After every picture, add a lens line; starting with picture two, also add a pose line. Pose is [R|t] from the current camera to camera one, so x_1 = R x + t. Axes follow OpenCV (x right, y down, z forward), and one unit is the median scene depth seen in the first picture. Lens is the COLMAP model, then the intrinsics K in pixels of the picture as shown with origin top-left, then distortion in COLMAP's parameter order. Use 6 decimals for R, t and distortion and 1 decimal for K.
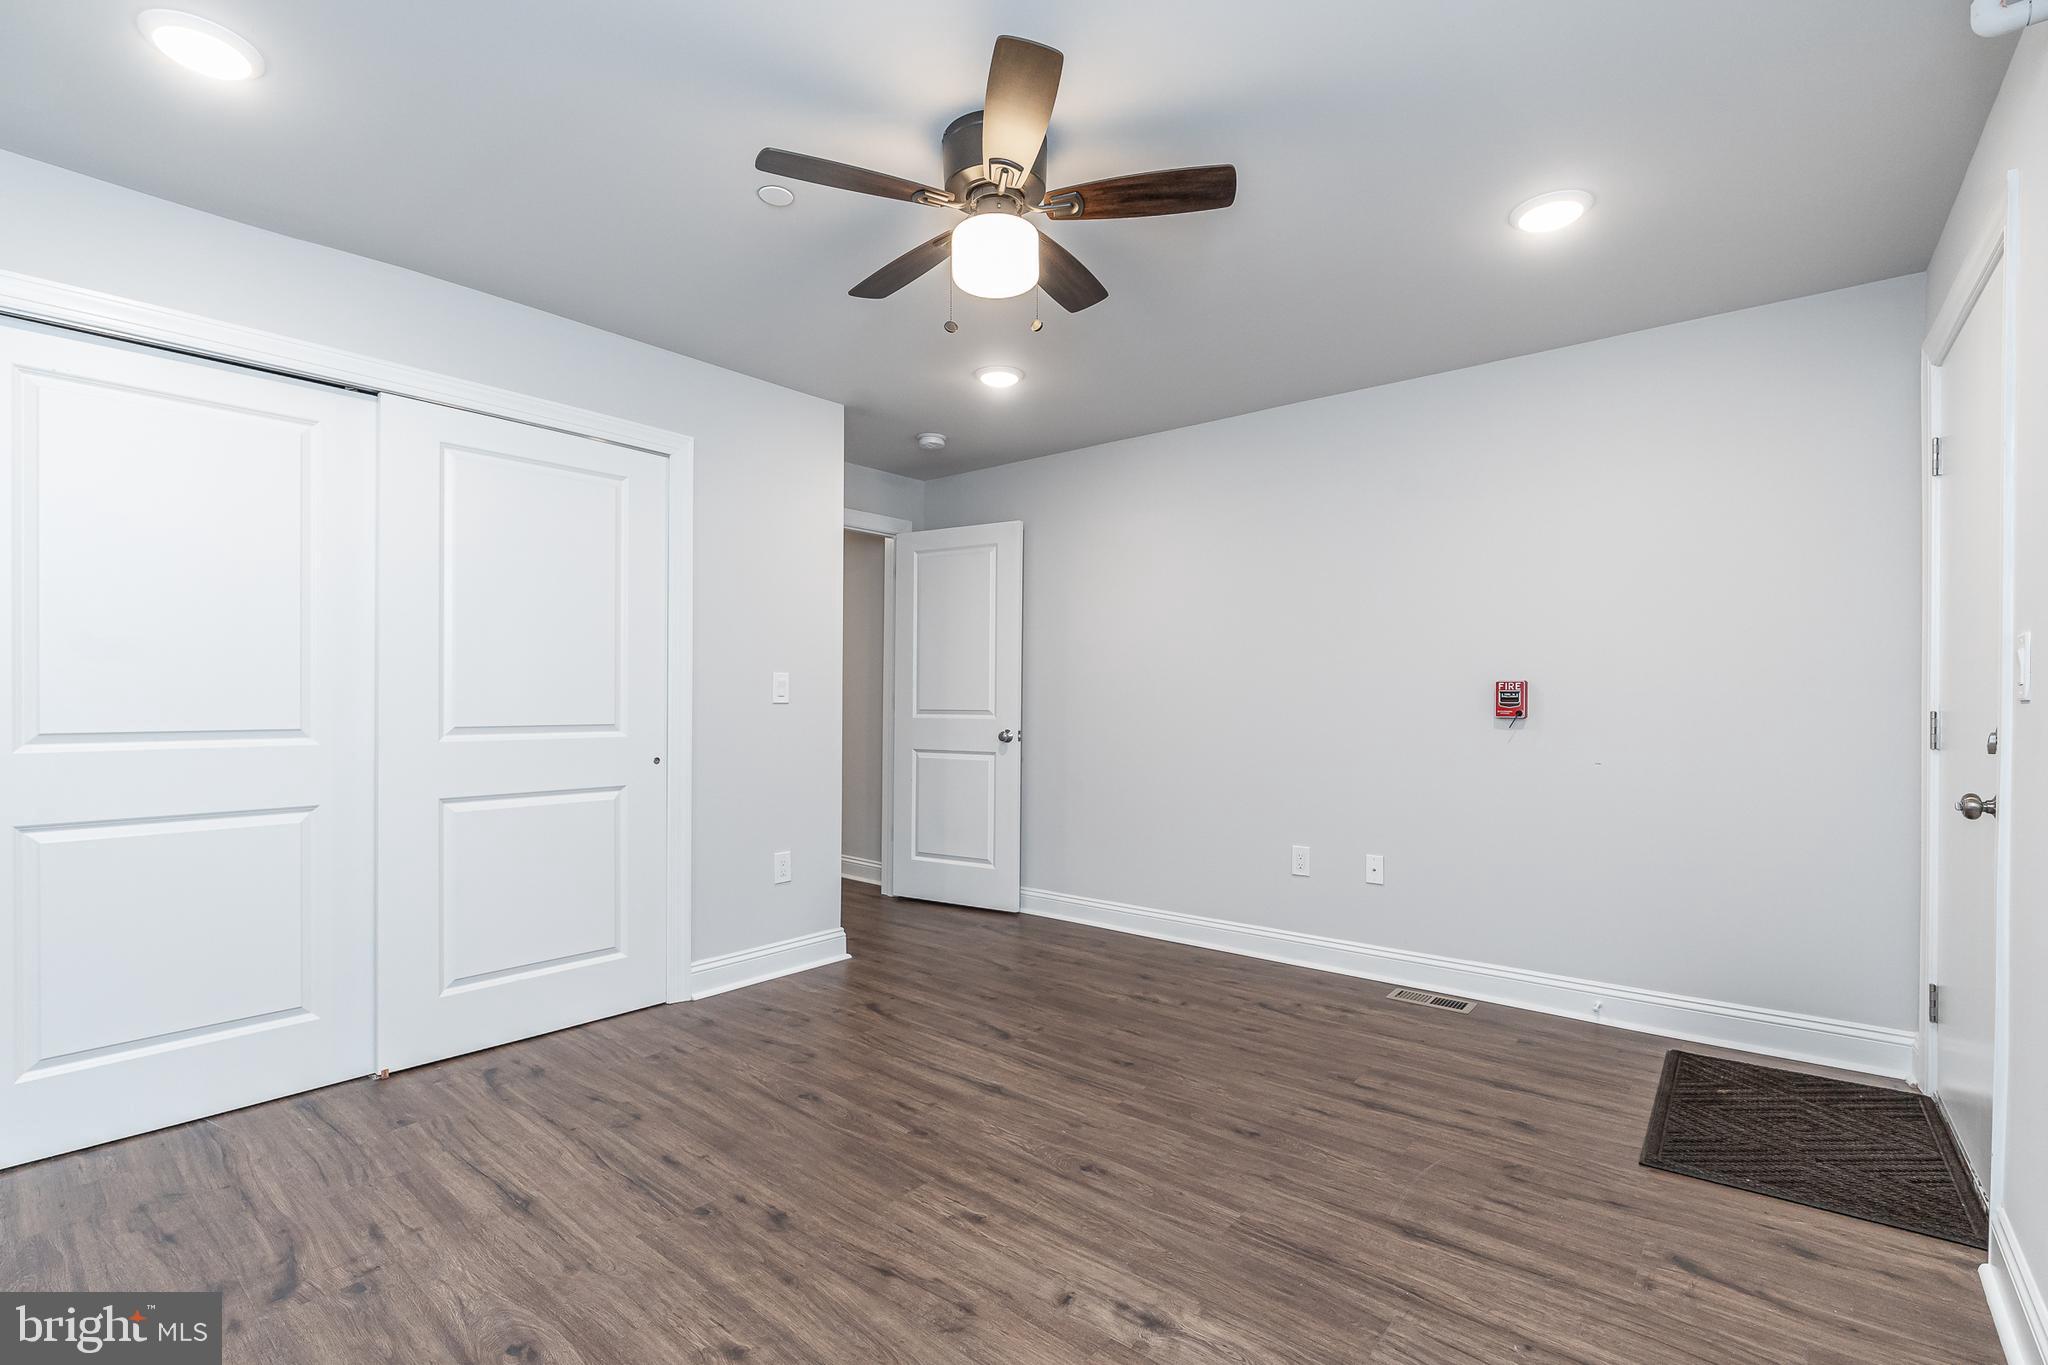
lens RADIAL K [[922.4, 0, 1025.4], [0, 922.4, 691.1], [0, 0, 1]] dist [-0.003802, 0.000924]
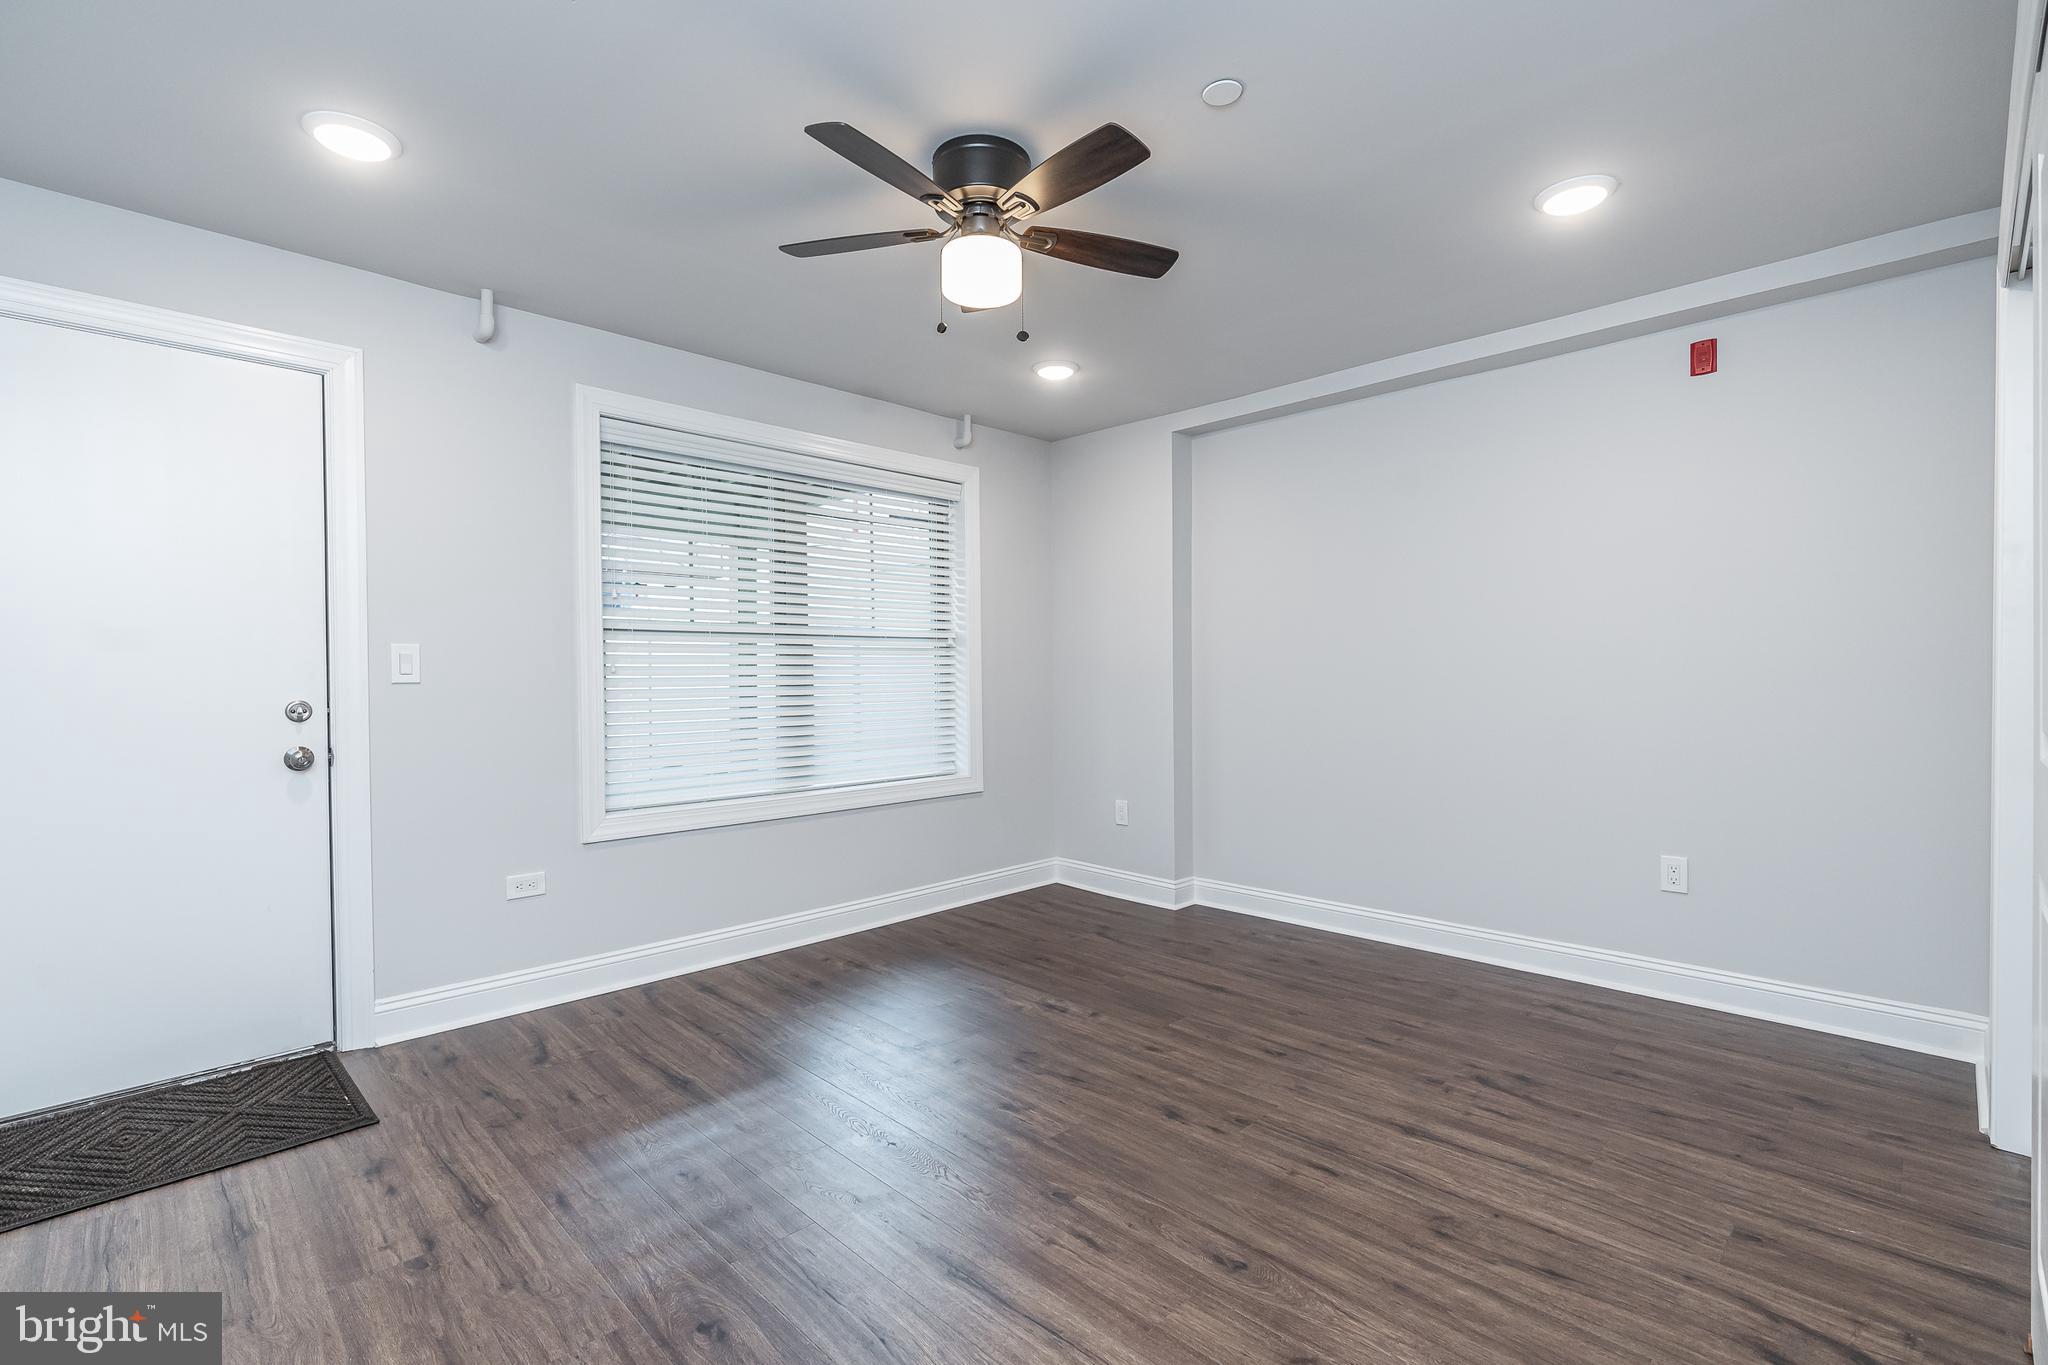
lens RADIAL K [[922.4, 0, 1025.4], [0, 922.4, 691.1], [0, 0, 1]] dist [-0.003802, 0.000924]
pose [[-0.994893, 0.004766, 0.100824, -0.168873], [0.005038, 0.999984, 0.002442, 0.017831], [-0.100810, 0.002937, -0.994901, 1.842187]]
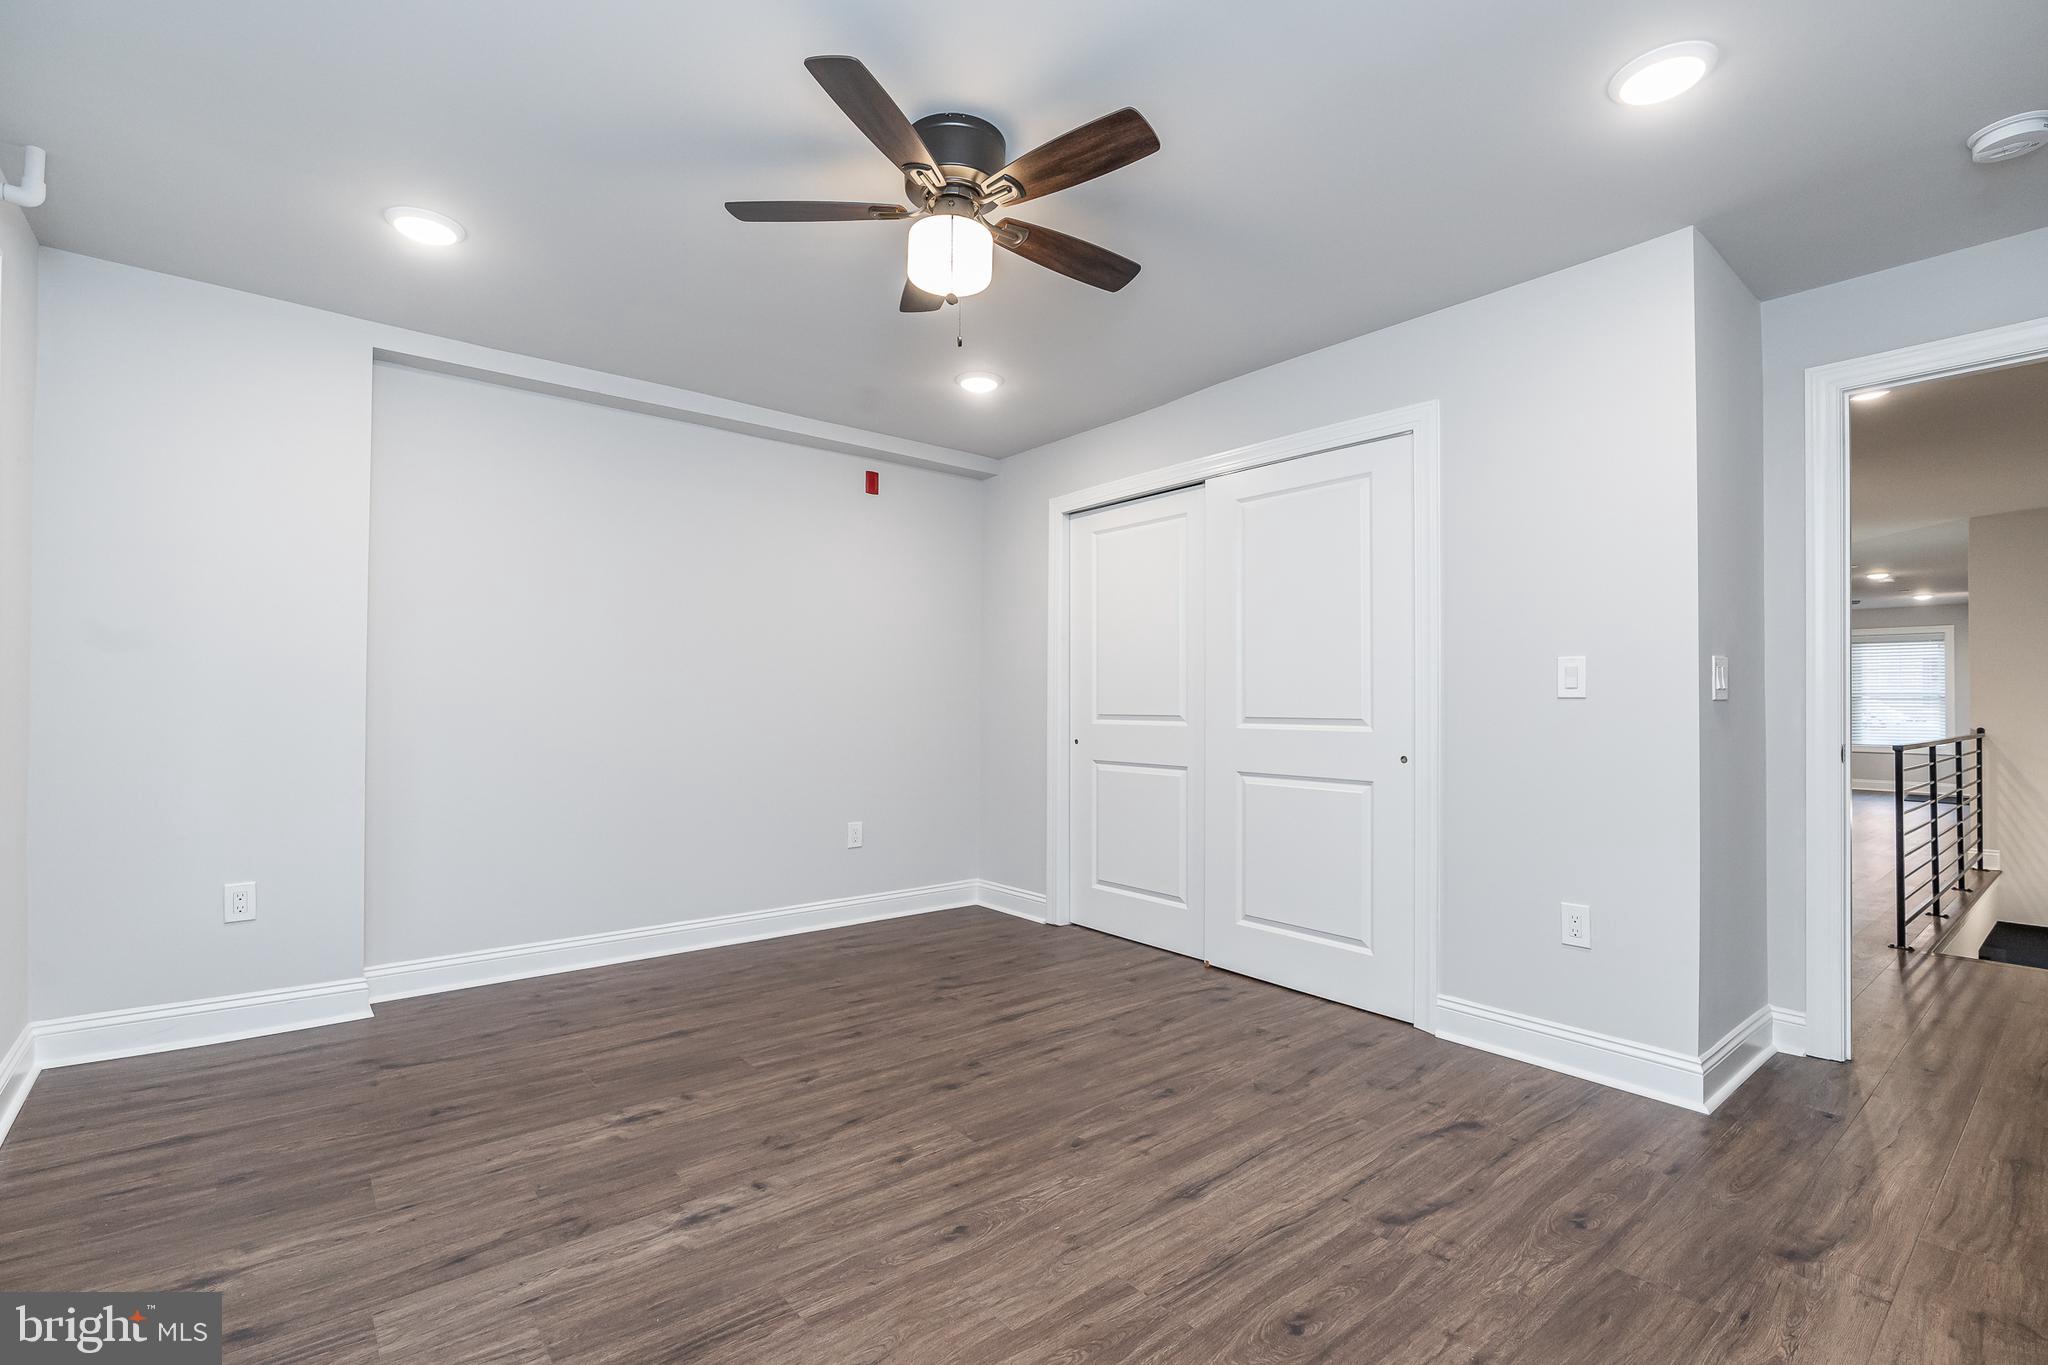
lens RADIAL K [[920.8, 0, 1023.8], [0, 920.8, 688.5], [0, 0, 1]] dist [-0.004921, 0.001633]
pose [[-0.190486, -0.018981, -0.981506, 0.840373], [0.006293, 0.999769, -0.020556, 0.028692], [0.981670, -0.010092, -0.190323, 1.135302]]
